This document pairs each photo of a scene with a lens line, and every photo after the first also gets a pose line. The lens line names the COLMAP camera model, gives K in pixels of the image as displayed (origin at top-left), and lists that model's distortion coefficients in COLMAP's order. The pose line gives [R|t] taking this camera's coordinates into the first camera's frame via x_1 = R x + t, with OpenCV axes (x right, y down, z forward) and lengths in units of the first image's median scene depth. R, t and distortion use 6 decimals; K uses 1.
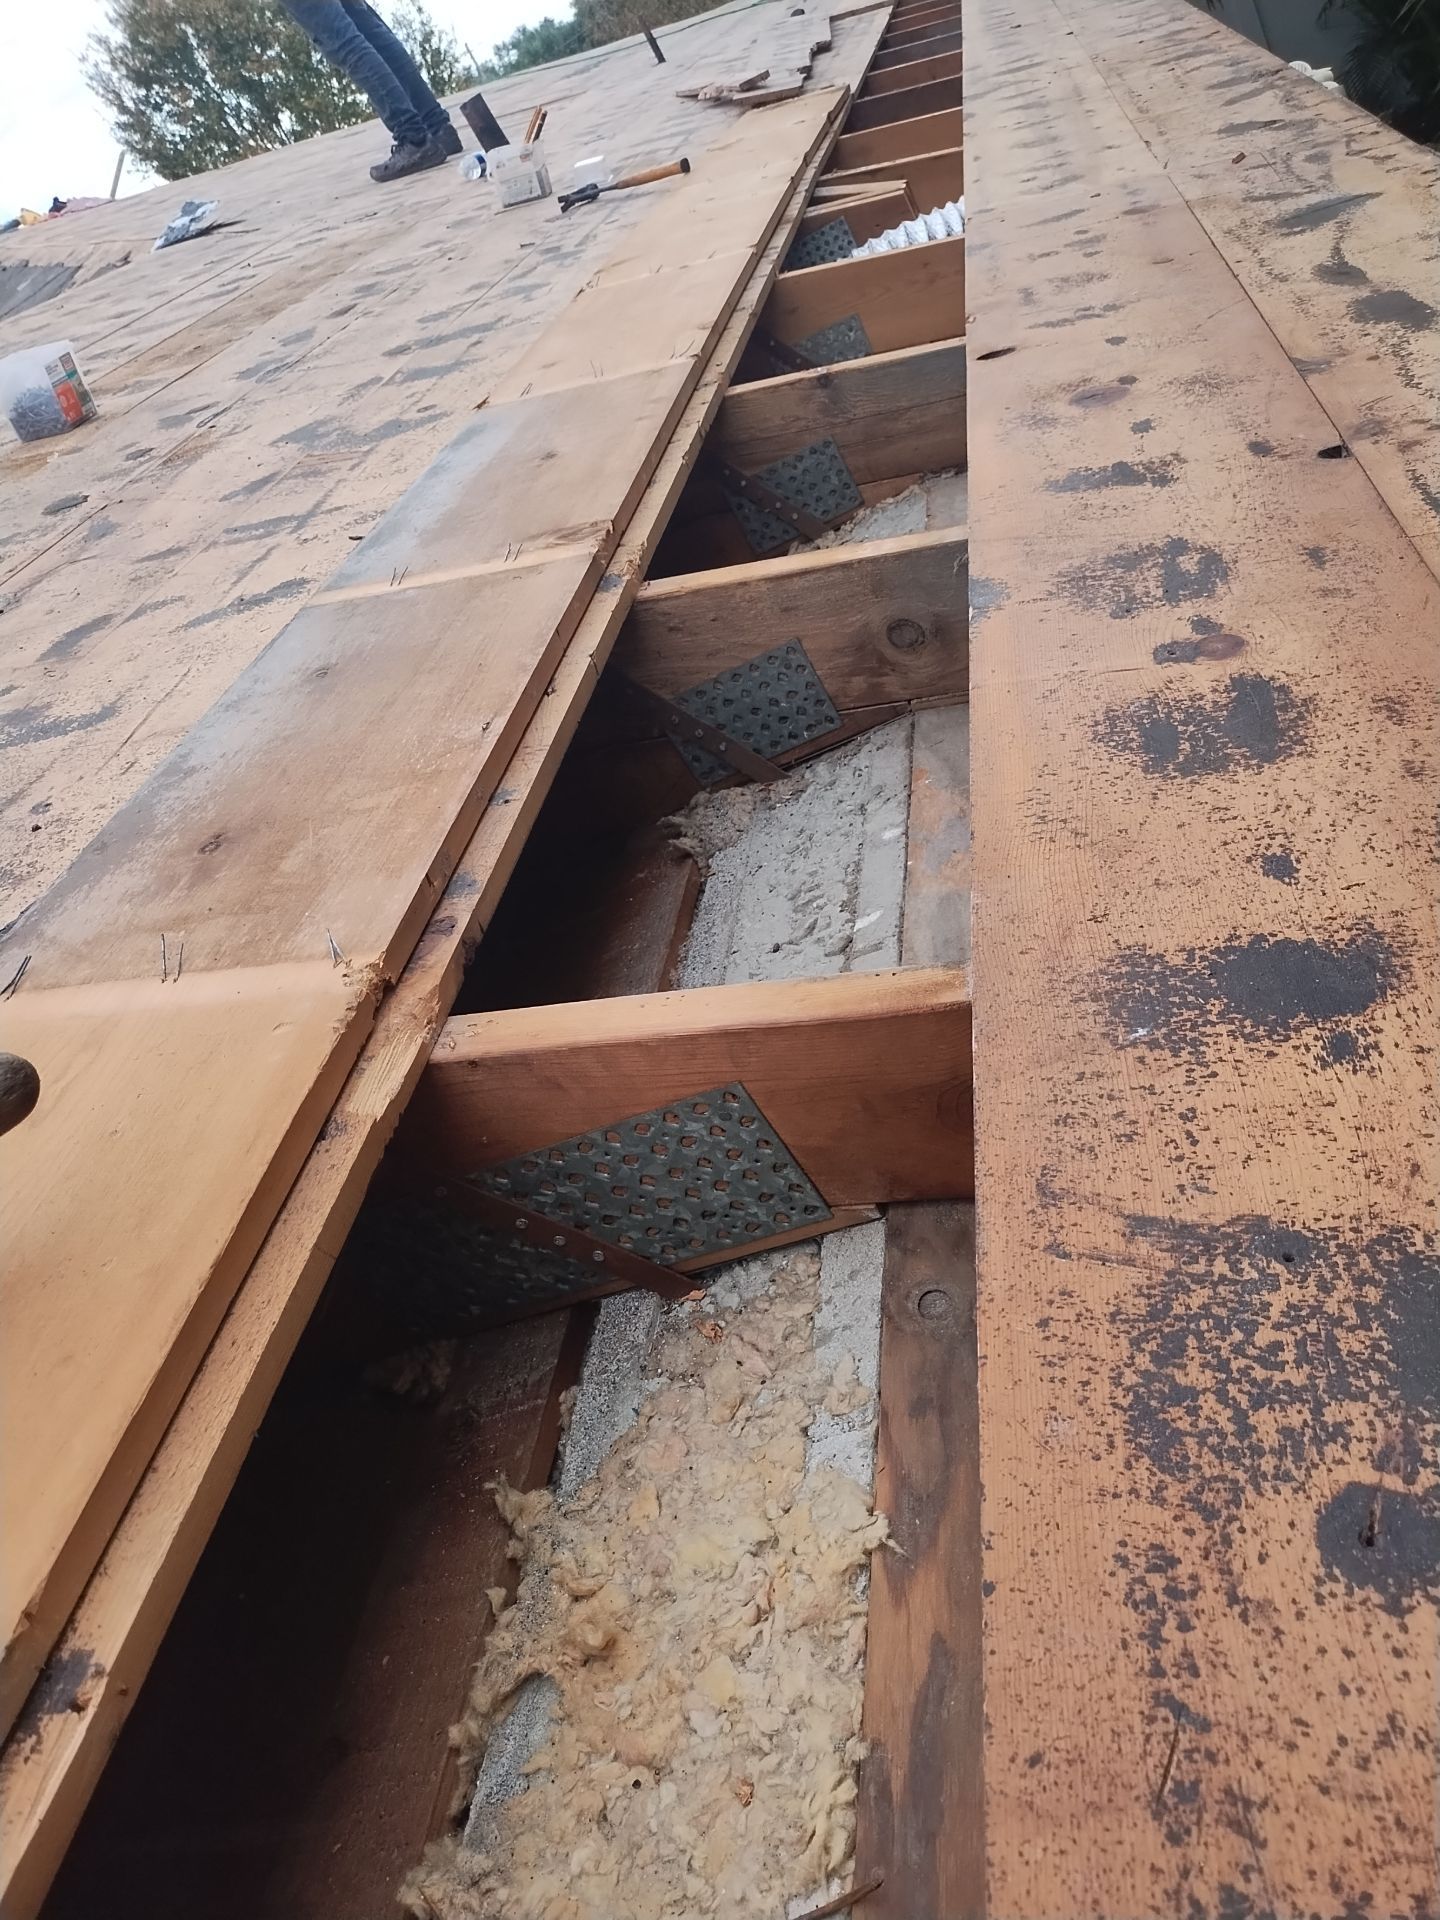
lens RADIAL K [[1500.3, 0, 722.6], [0, 1500.3, 957.6], [0, 0, 1]] dist [0.056777, -0.081653]
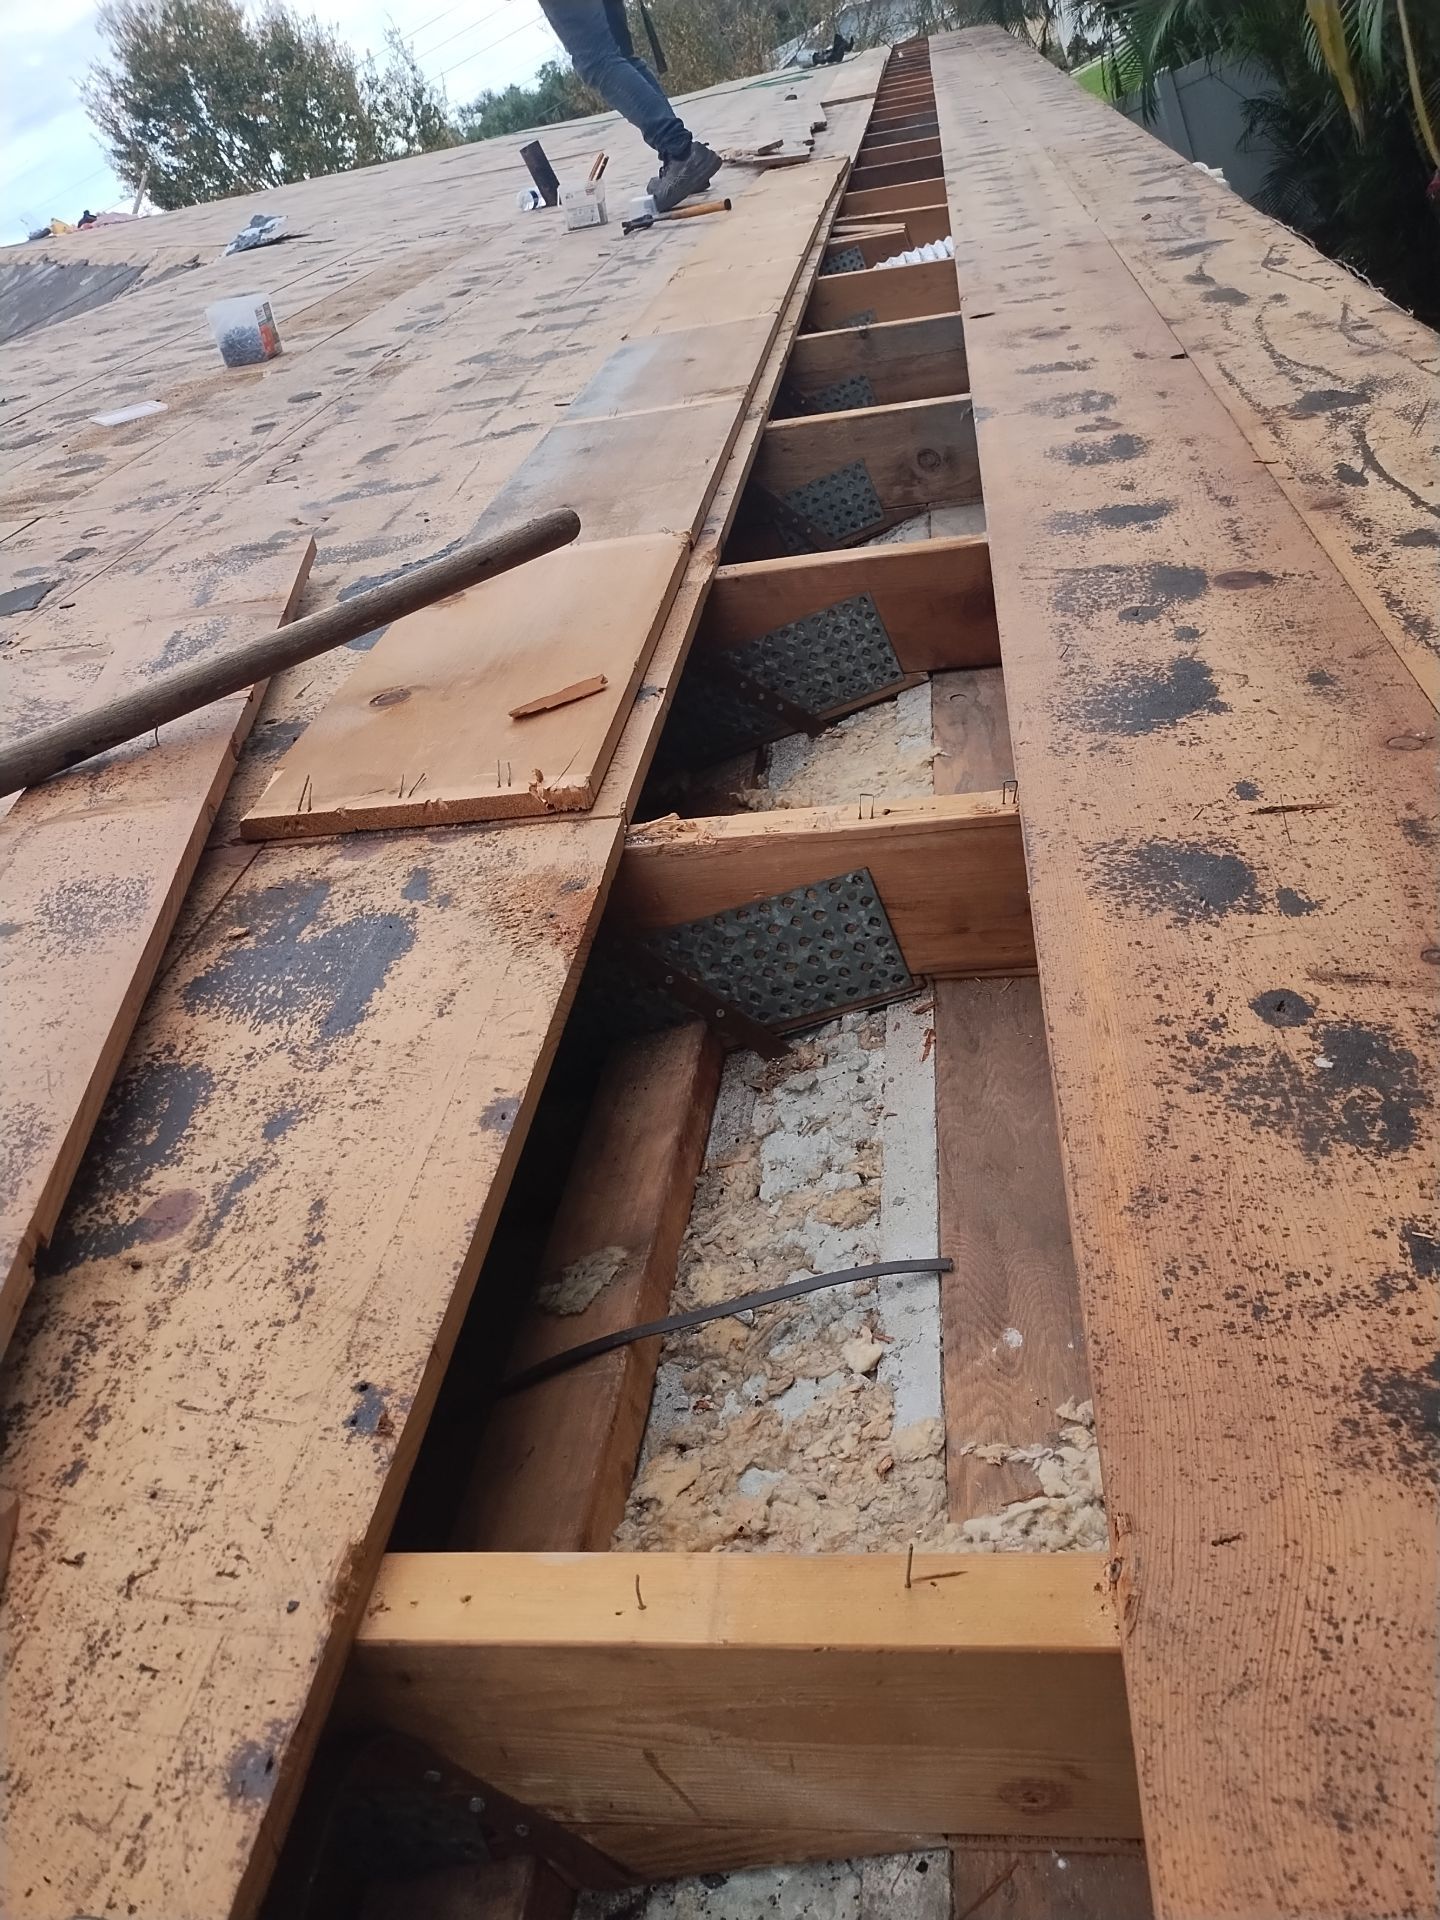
lens RADIAL K [[1484.8, 0, 720.0], [0, 1484.8, 960.0], [0, 0, 1]] dist [0.041532, -0.076090]
pose [[0.997337, 0.051410, 0.051731, -0.094156], [-0.049693, 0.998187, -0.033953, 0.230863], [-0.053383, 0.031292, 0.998084, -0.349853]]
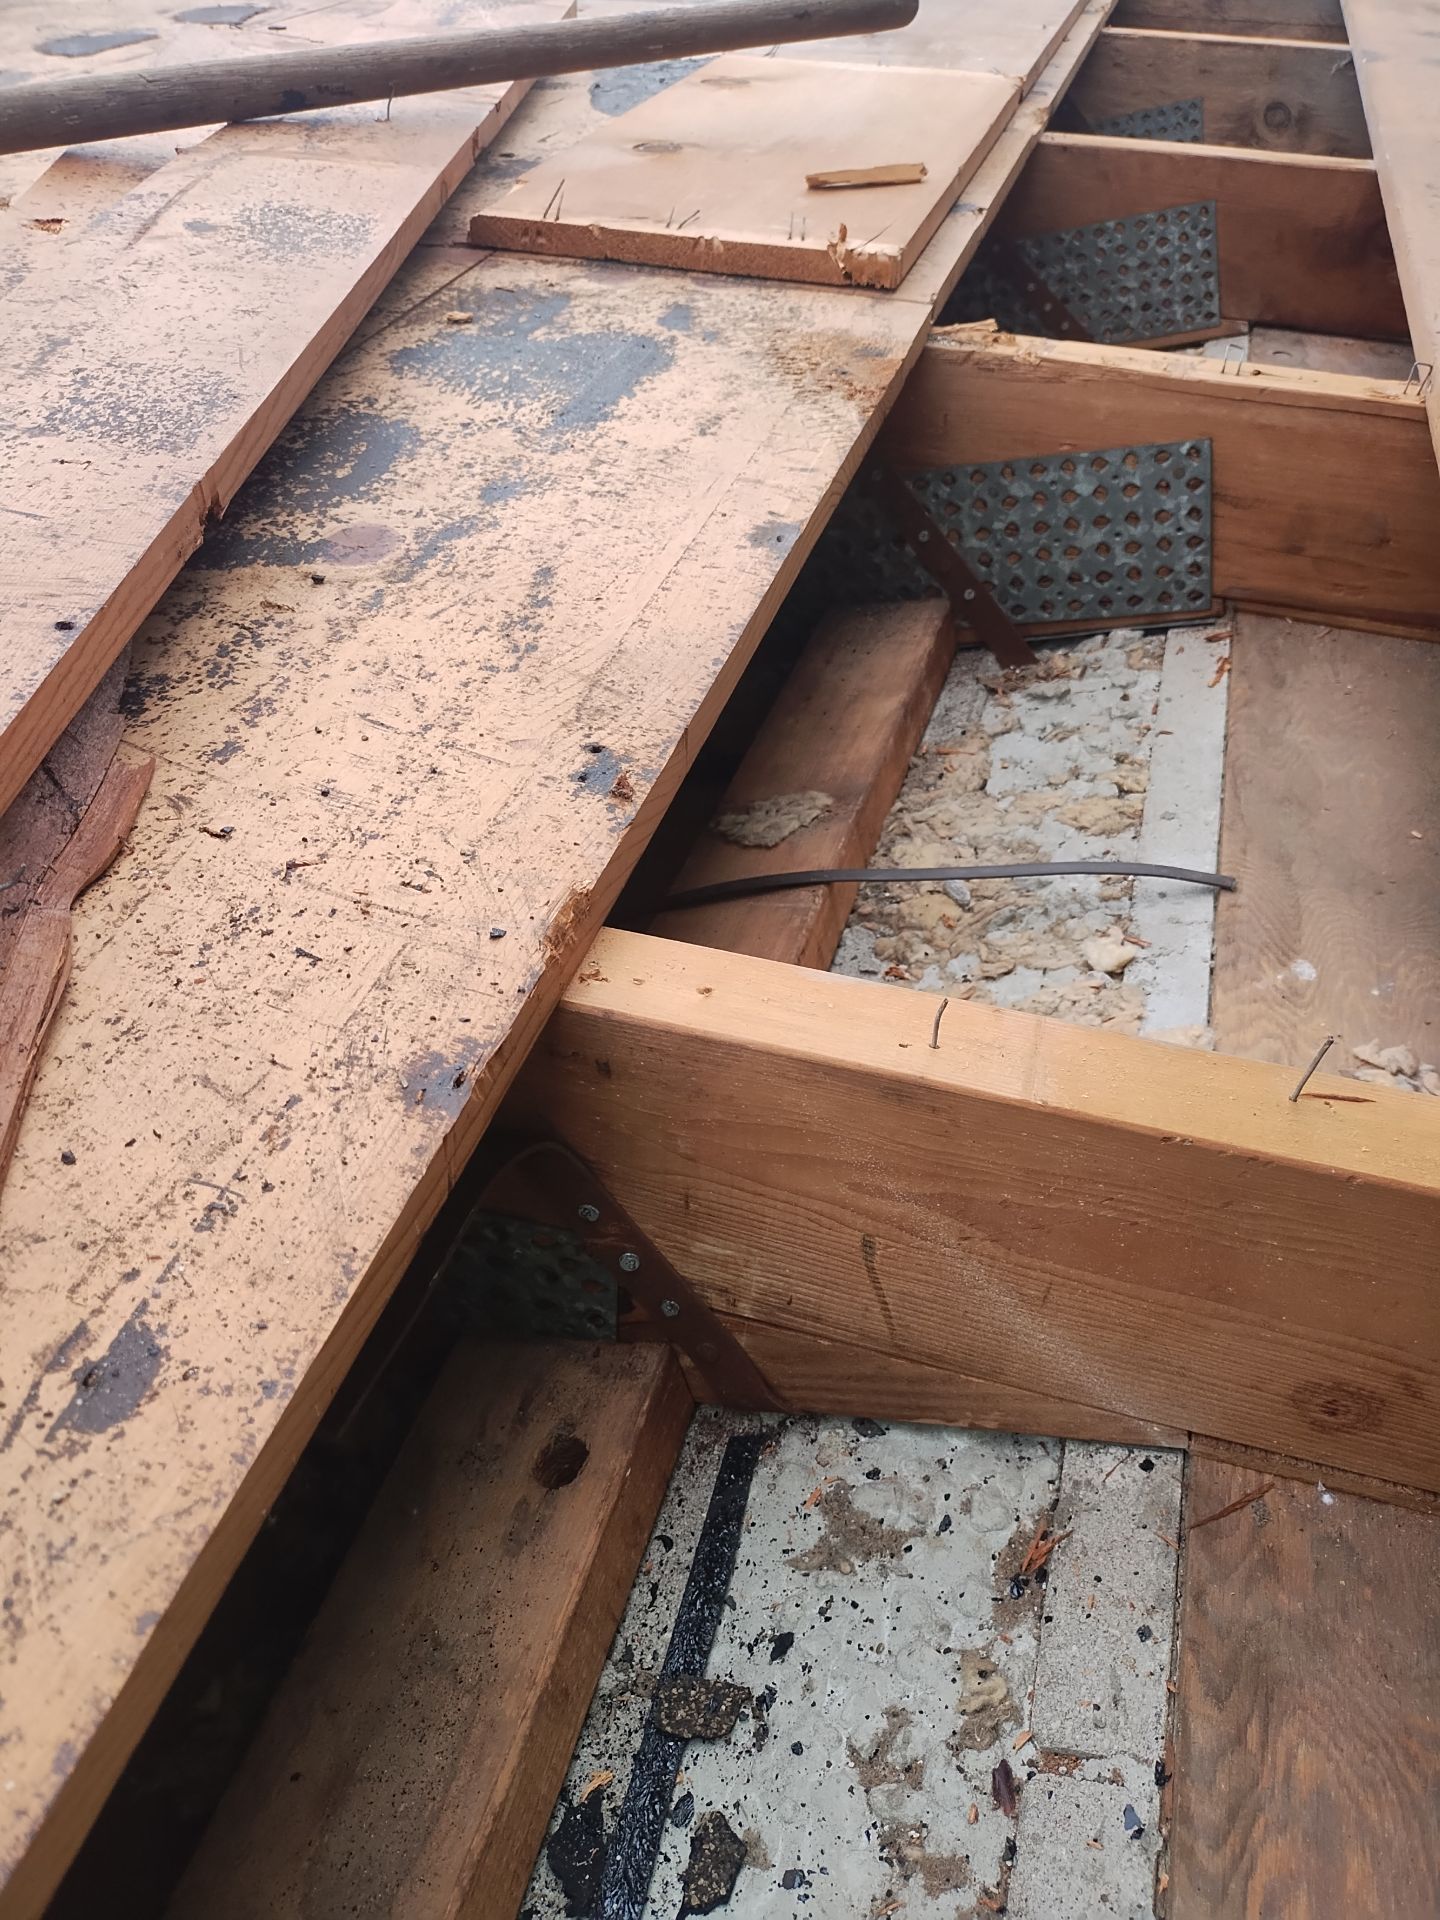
lens RADIAL K [[1515.3, 0, 716.3], [0, 1515.3, 984.9], [0, 0, 1]] dist [0.105260, -0.277411]
pose [[0.957249, 0.285680, 0.045397, -0.123831], [-0.289236, 0.947479, 0.136475, 0.298118], [-0.004025, -0.143771, 0.989603, -0.295043]]
